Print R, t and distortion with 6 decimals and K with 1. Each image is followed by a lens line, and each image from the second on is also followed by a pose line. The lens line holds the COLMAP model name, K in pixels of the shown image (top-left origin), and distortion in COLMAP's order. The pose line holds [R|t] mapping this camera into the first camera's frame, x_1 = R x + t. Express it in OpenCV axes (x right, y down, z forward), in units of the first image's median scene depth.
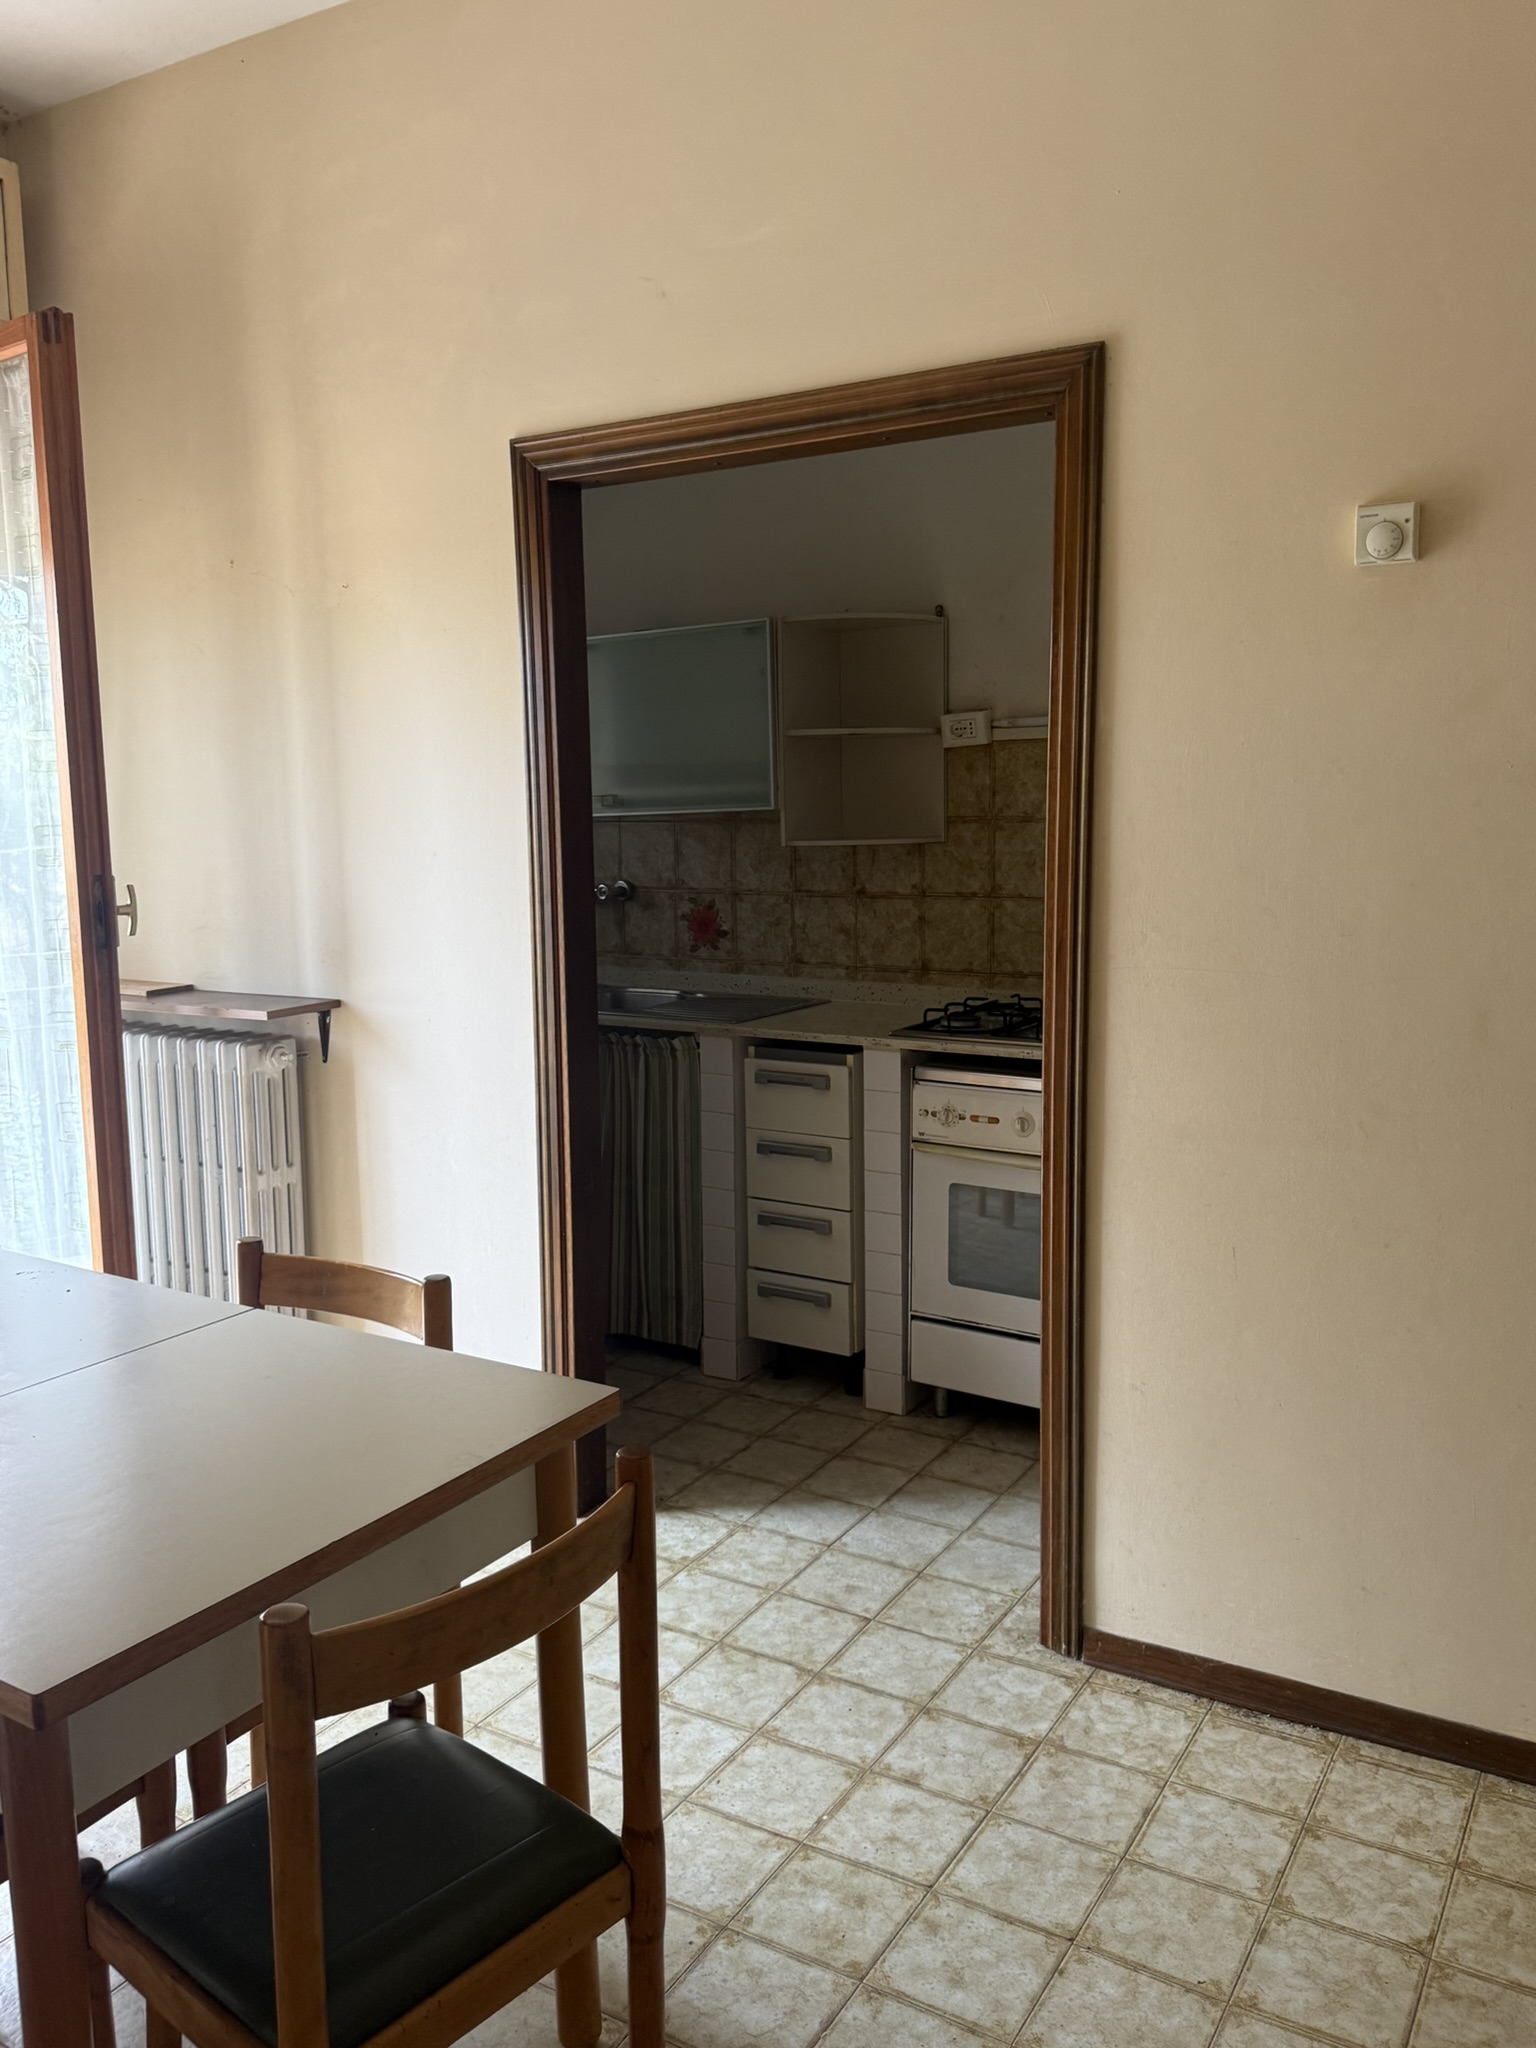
lens RADIAL K [[1598.5, 0, 776.4], [0, 1598.5, 1016.8], [0, 0, 1]] dist [0.043732, -0.061250]
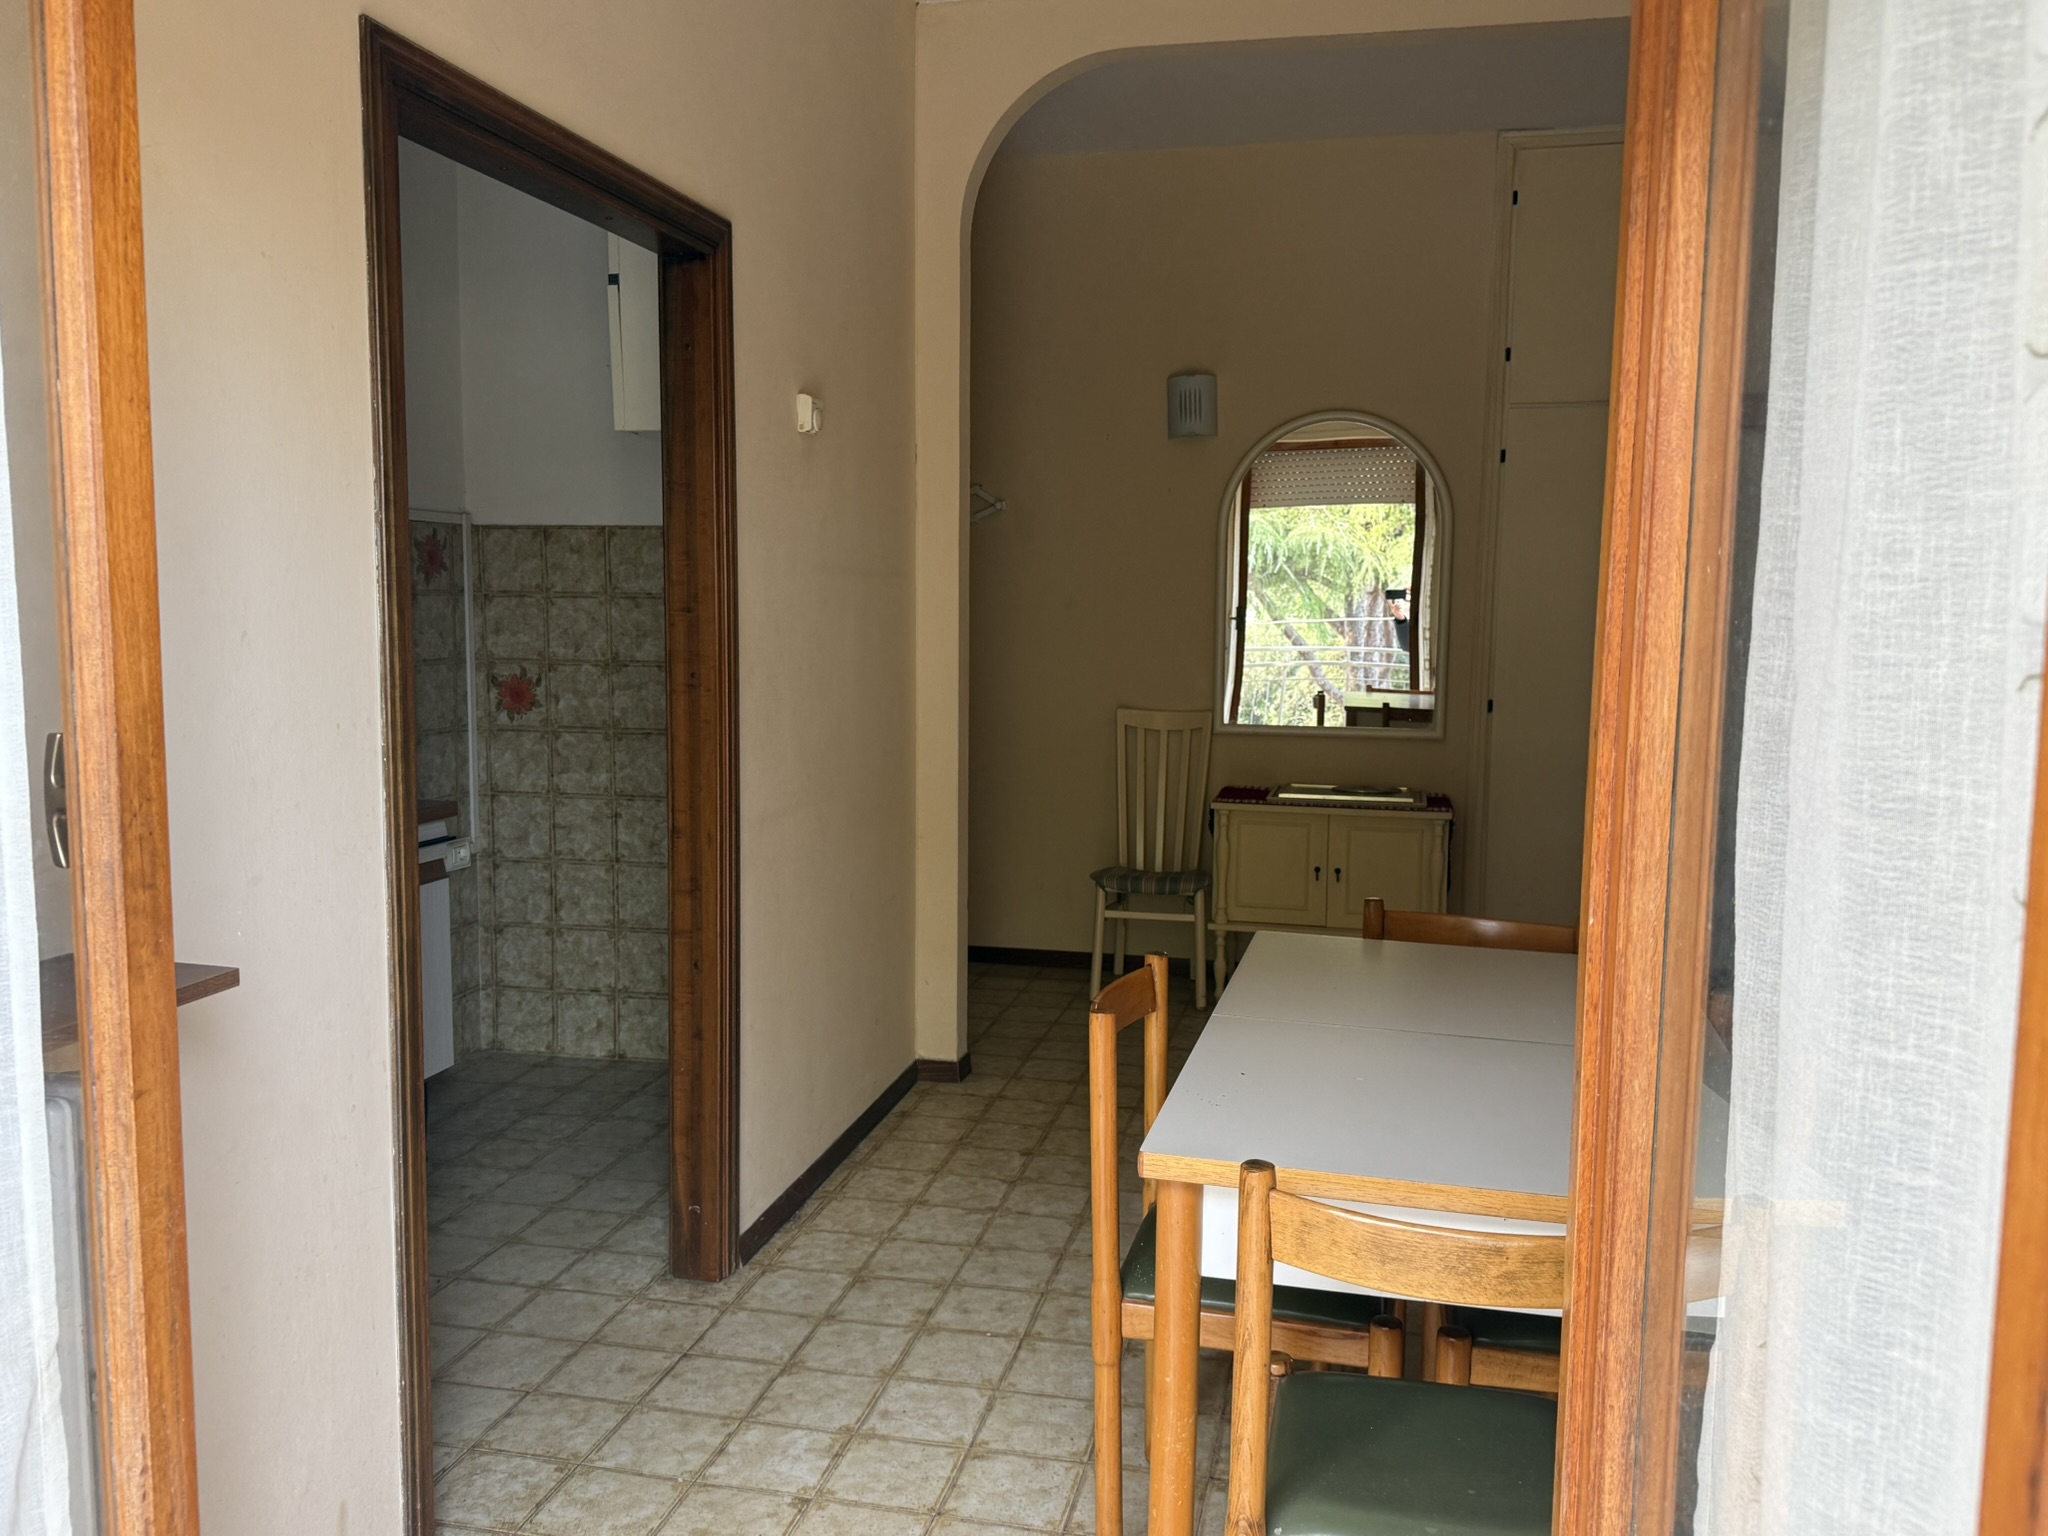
lens RADIAL K [[1598.5, 0, 1023.6], [0, 1598.5, 765.8], [0, 0, 1]] dist [0.043732, -0.061250]
pose [[-0.309783, -0.087256, 0.946795, -0.988237], [0.130594, 0.982438, 0.133270, -0.110041], [-0.941796, 0.164931, -0.292948, 1.070191]]
